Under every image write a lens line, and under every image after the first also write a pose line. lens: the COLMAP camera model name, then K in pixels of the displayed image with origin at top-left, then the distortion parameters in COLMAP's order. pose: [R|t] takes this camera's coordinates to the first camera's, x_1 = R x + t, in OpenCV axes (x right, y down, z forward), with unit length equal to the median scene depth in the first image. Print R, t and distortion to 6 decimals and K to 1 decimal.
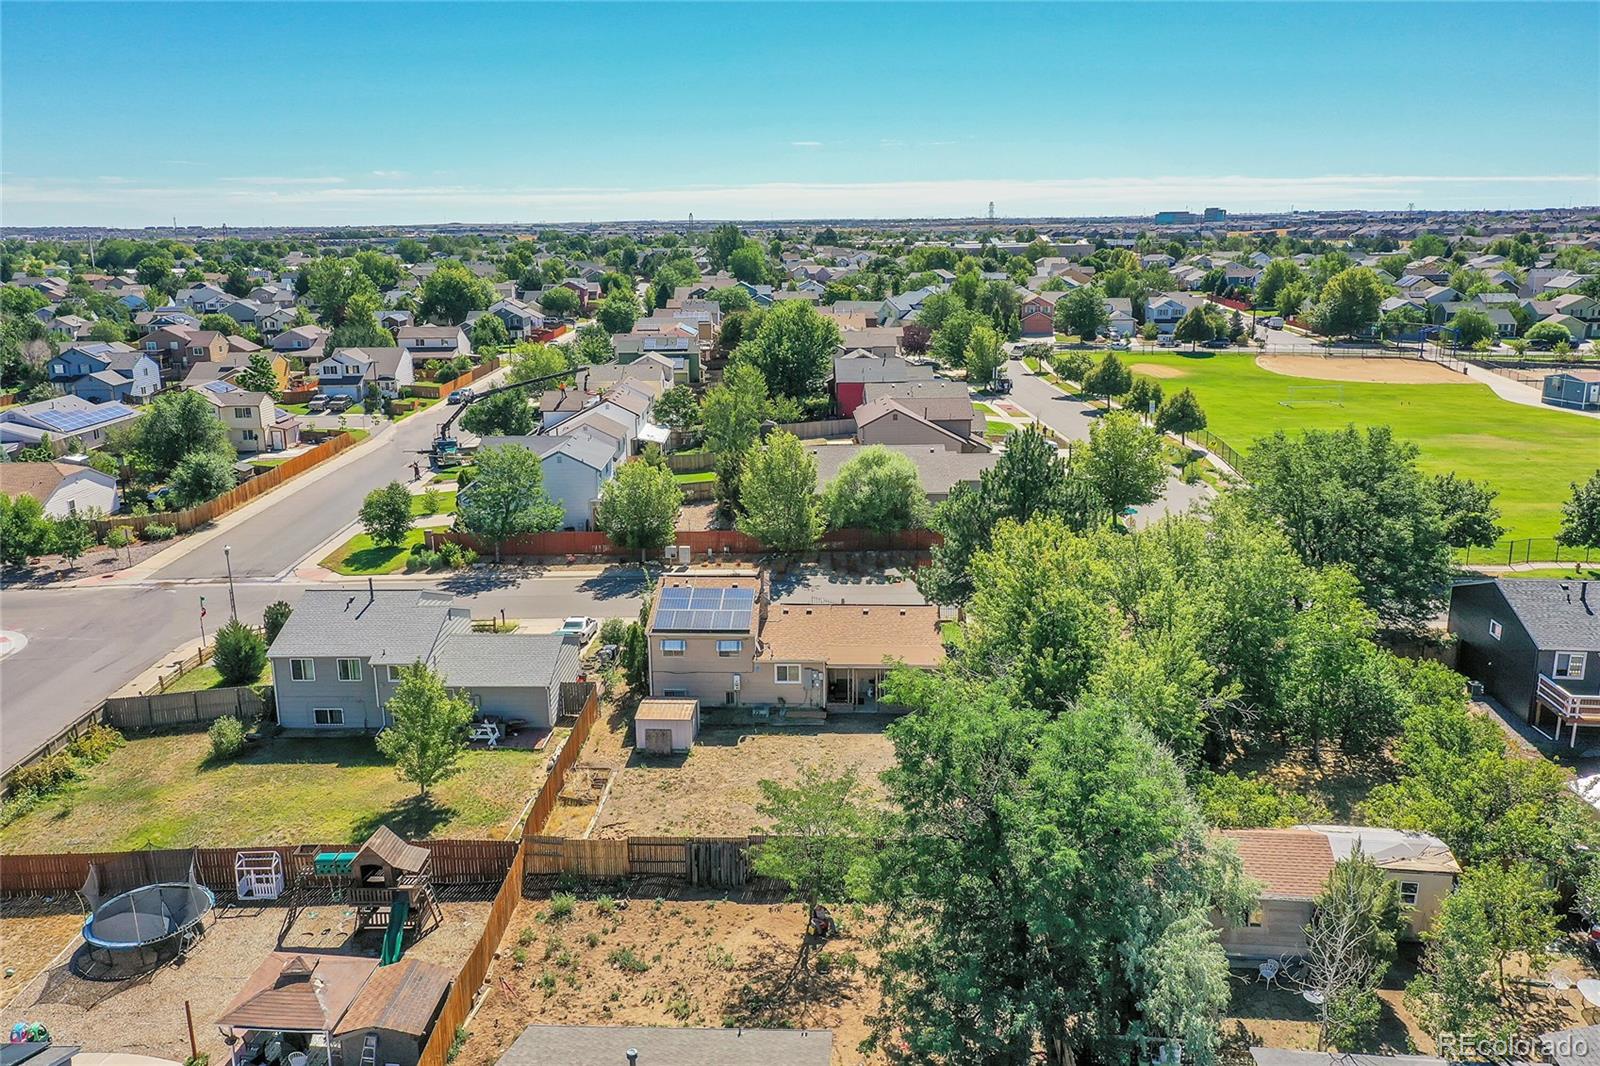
lens RADIAL K [[1273.8, 0, 806.0], [0, 1273.8, 534.9], [0, 0, 1]] dist [0.012188, 0.007493]
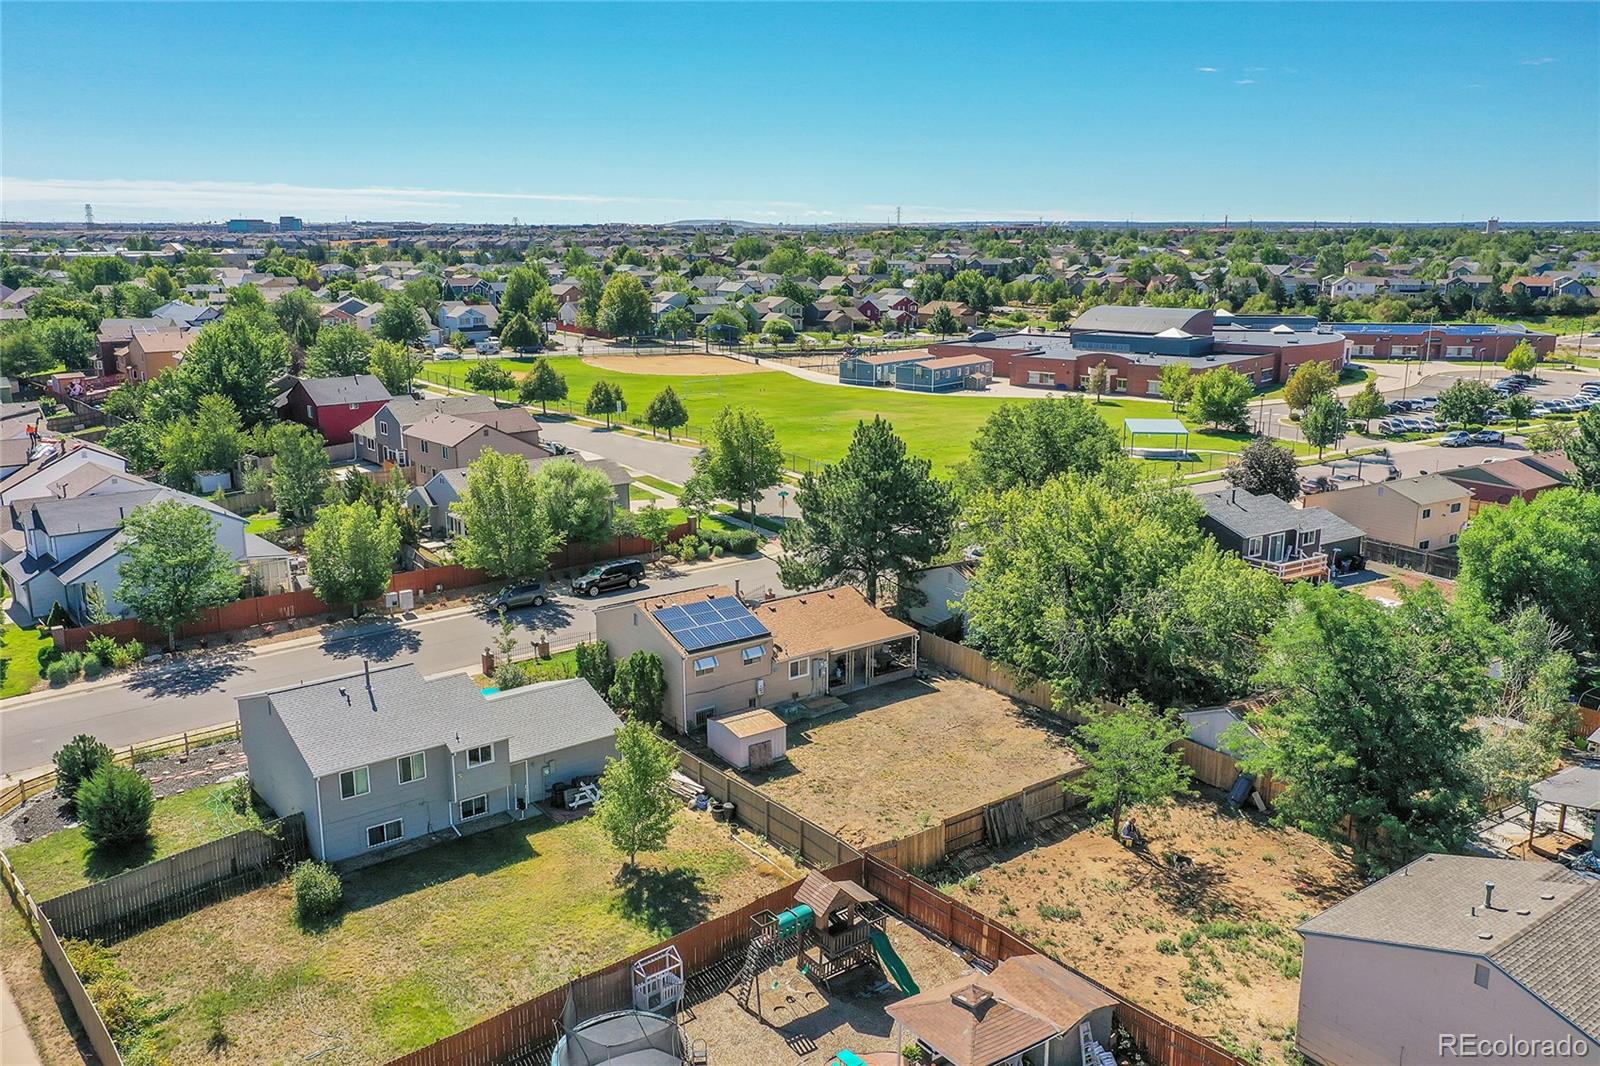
lens RADIAL K [[1273.8, 0, 806.0], [0, 1273.8, 534.9], [0, 0, 1]] dist [0.012188, 0.007493]
pose [[0.768365, -0.137887, 0.624982, -0.640047], [0.142395, 0.988871, 0.043107, -0.042076], [-0.623970, 0.055872, 0.779448, 0.182486]]
